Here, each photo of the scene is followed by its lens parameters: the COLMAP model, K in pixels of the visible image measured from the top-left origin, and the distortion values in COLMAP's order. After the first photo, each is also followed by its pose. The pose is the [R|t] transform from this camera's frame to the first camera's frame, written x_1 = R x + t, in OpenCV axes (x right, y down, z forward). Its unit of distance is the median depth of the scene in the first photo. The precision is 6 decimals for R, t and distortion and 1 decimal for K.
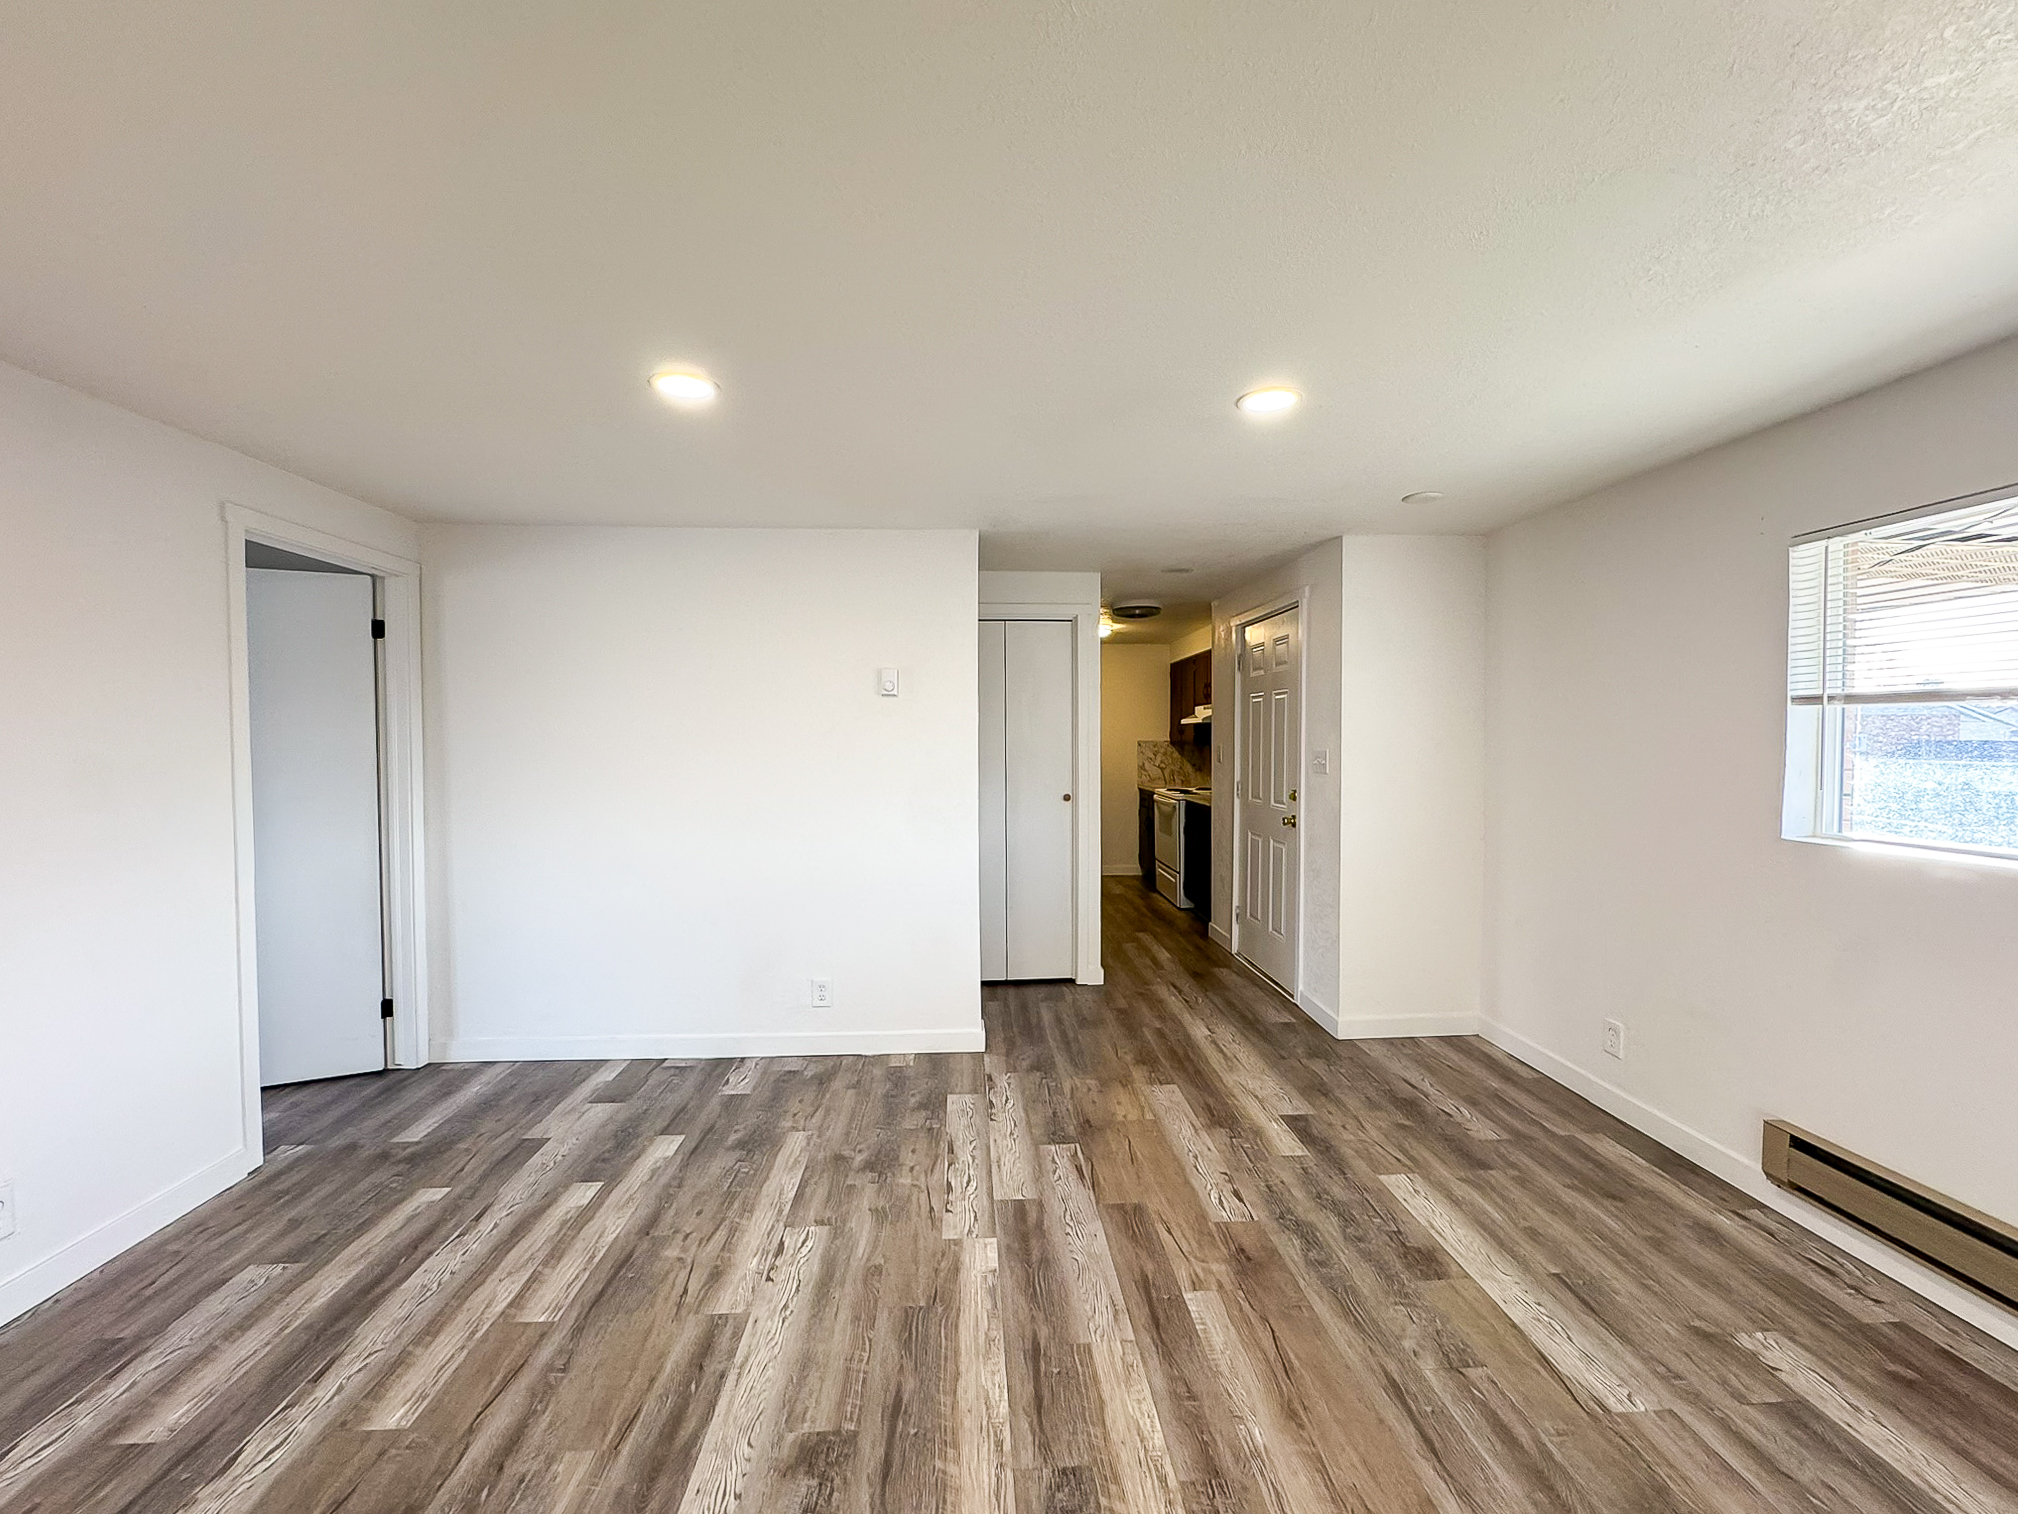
lens RADIAL K [[821.0, 0, 1020.6], [0, 821.0, 750.3], [0, 0, 1]] dist [-0.003178, 0.000014]
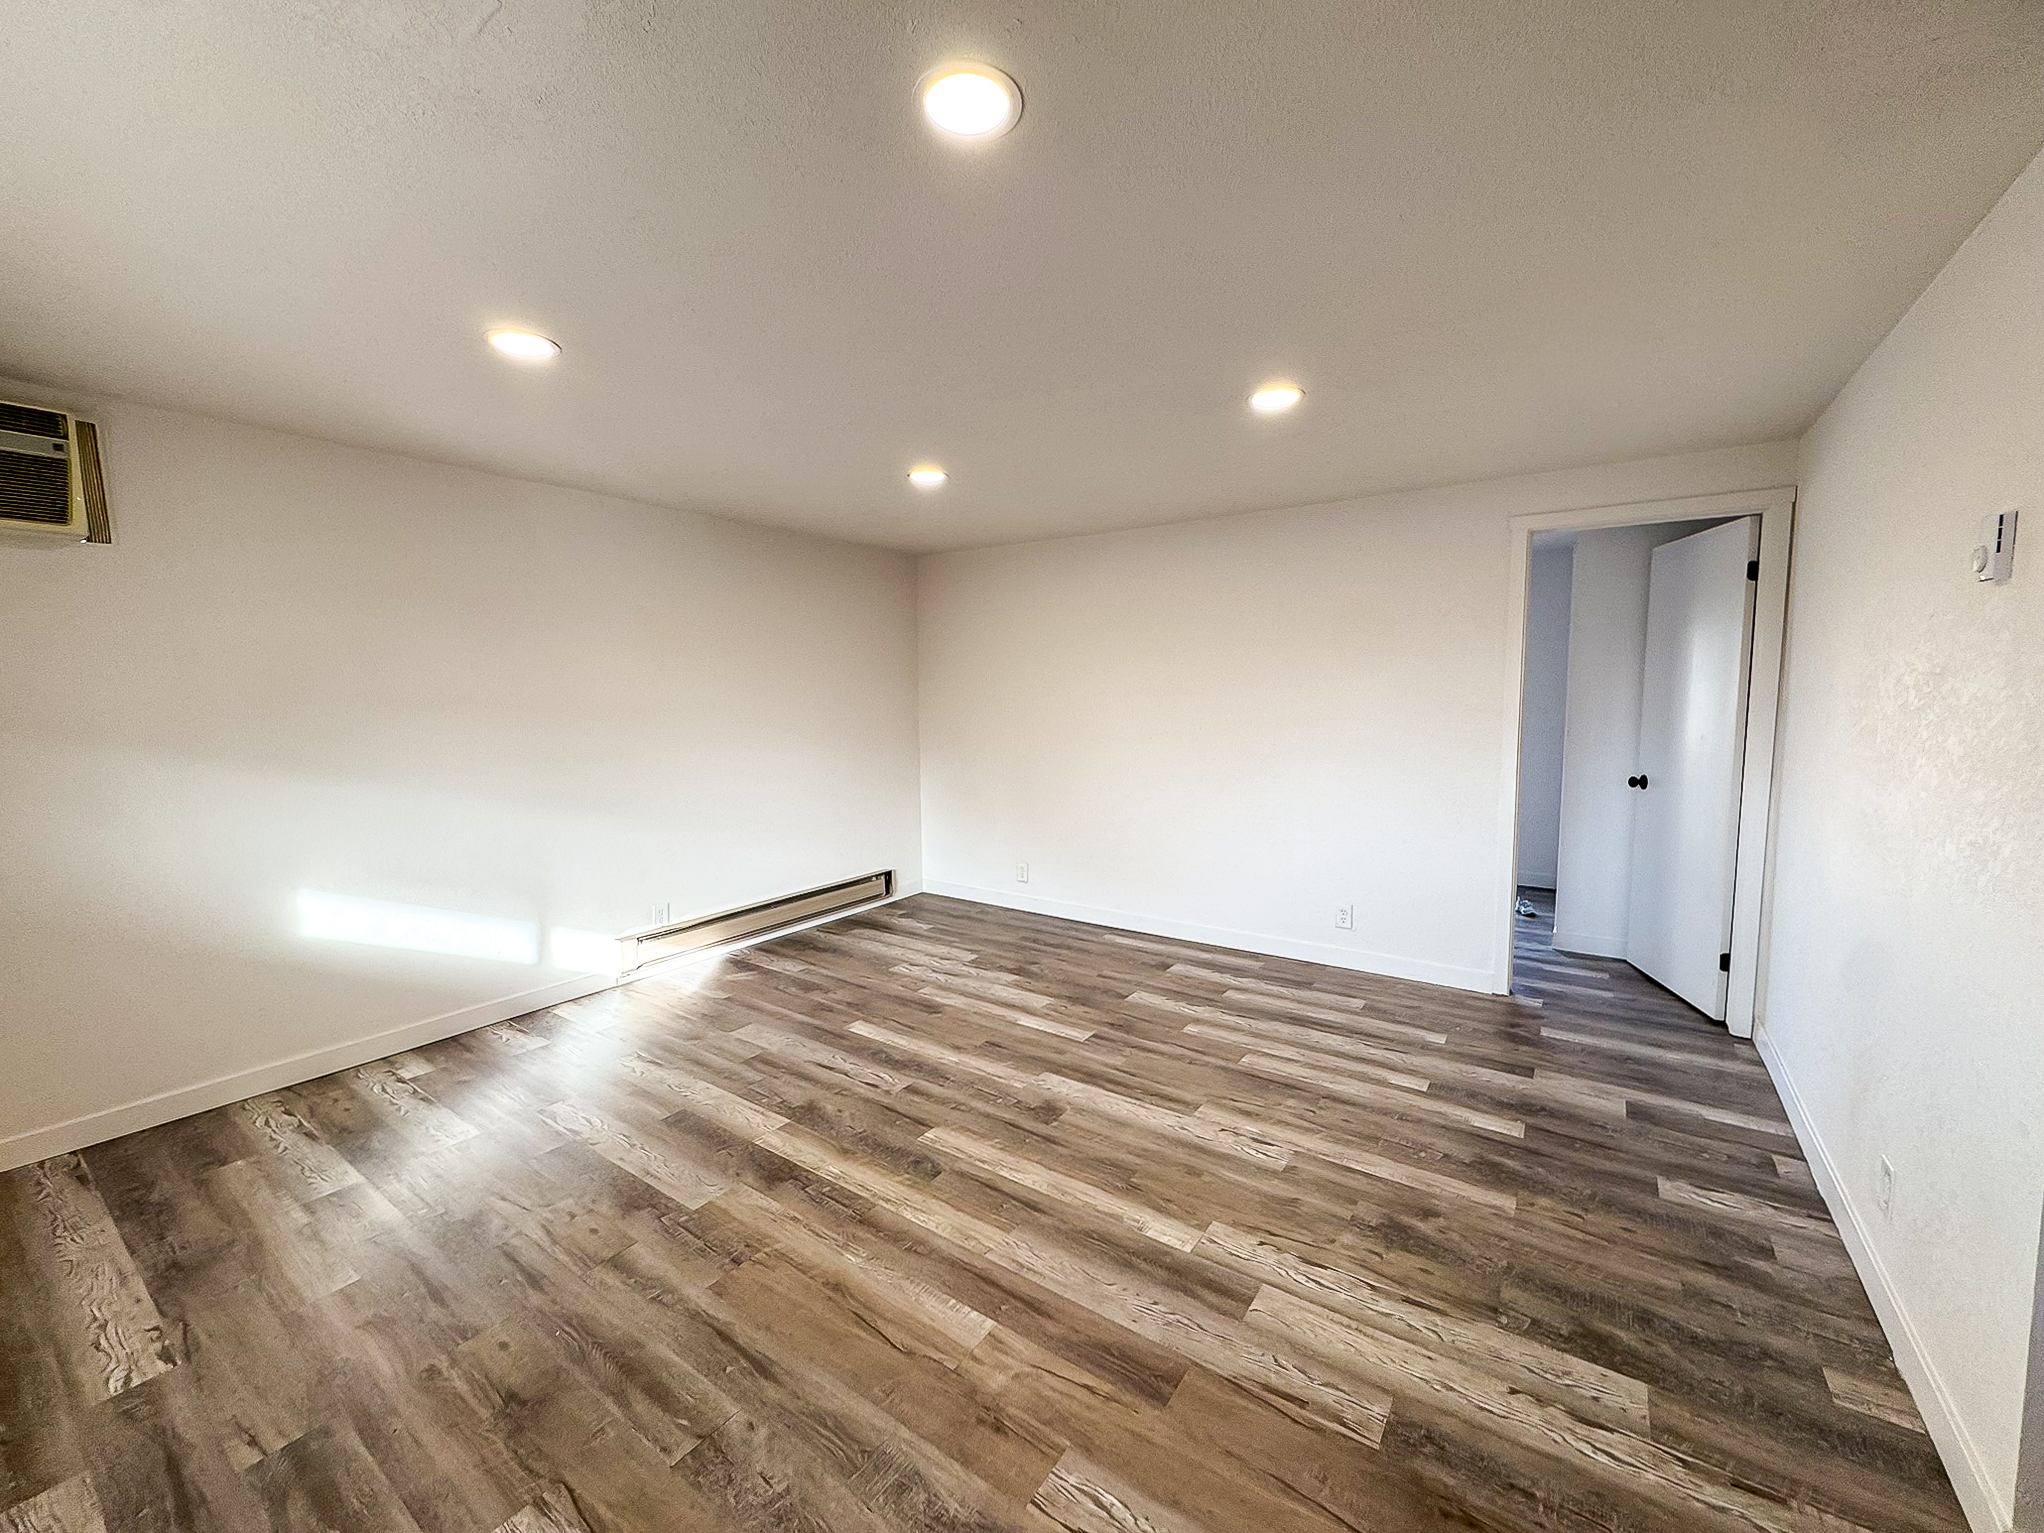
lens RADIAL K [[831.5, 0, 1029.3], [0, 831.5, 774.6], [0, 0, 1]] dist [-0.003178, 0.000014]
pose [[-0.631152, 0.084598, -0.771032, 0.818150], [-0.003433, 0.993720, 0.111841, -0.030195], [0.775651, 0.073236, -0.626898, 1.546378]]
